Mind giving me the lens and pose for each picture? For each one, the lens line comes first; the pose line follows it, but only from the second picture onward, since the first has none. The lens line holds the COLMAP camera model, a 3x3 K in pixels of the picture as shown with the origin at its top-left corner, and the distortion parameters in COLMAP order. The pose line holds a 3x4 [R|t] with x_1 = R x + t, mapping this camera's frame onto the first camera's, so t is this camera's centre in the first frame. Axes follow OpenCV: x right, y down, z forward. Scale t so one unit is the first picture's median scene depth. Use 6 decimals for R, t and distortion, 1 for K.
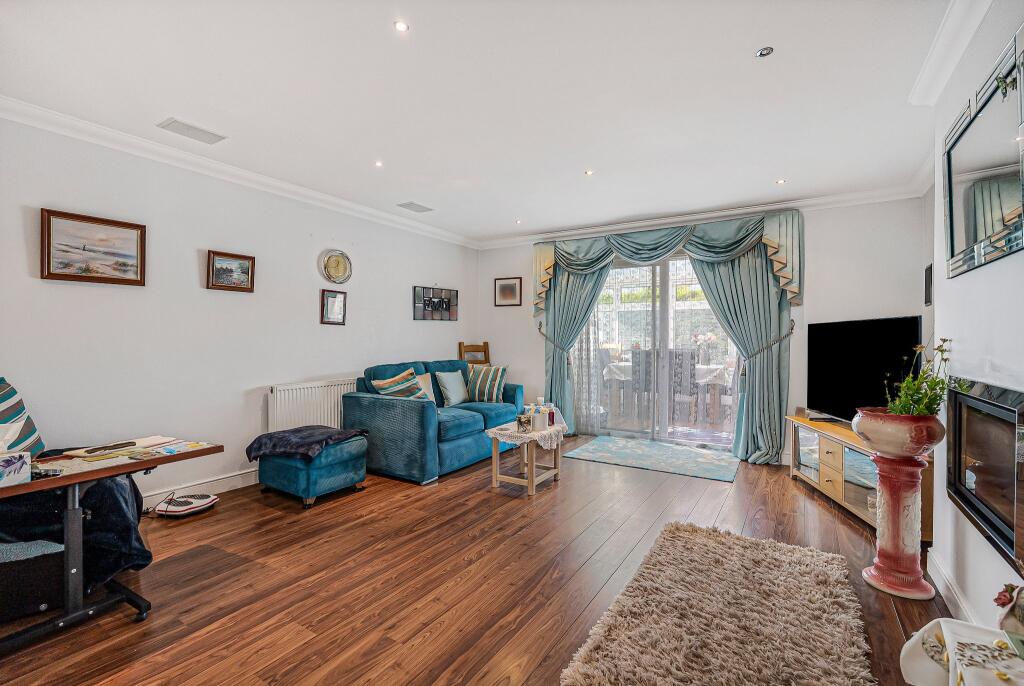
lens RADIAL K [[464.3, 0, 510.3], [0, 464.3, 343.3], [0, 0, 1]] dist [-0.000712, 0.000532]
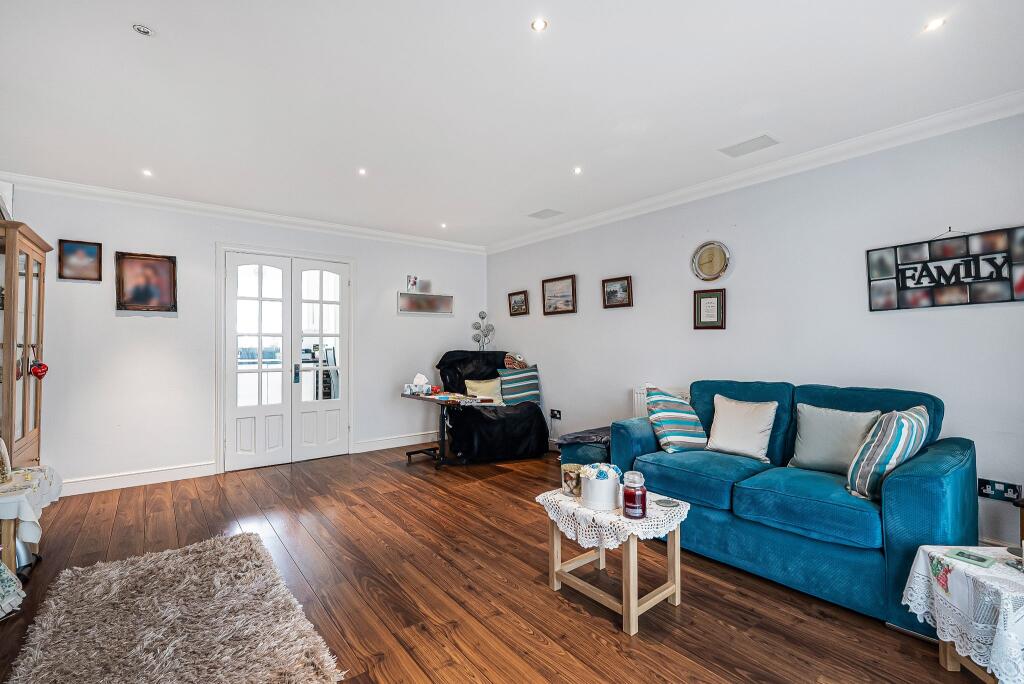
lens RADIAL K [[464.3, 0, 510.4], [0, 464.3, 338.1], [0, 0, 1]] dist [-0.000712, 0.000532]
pose [[-0.345711, -0.008460, -0.938303, 0.802998], [-0.001279, 0.999963, -0.008544, -0.022710], [0.938340, -0.001754, -0.345709, 1.378715]]
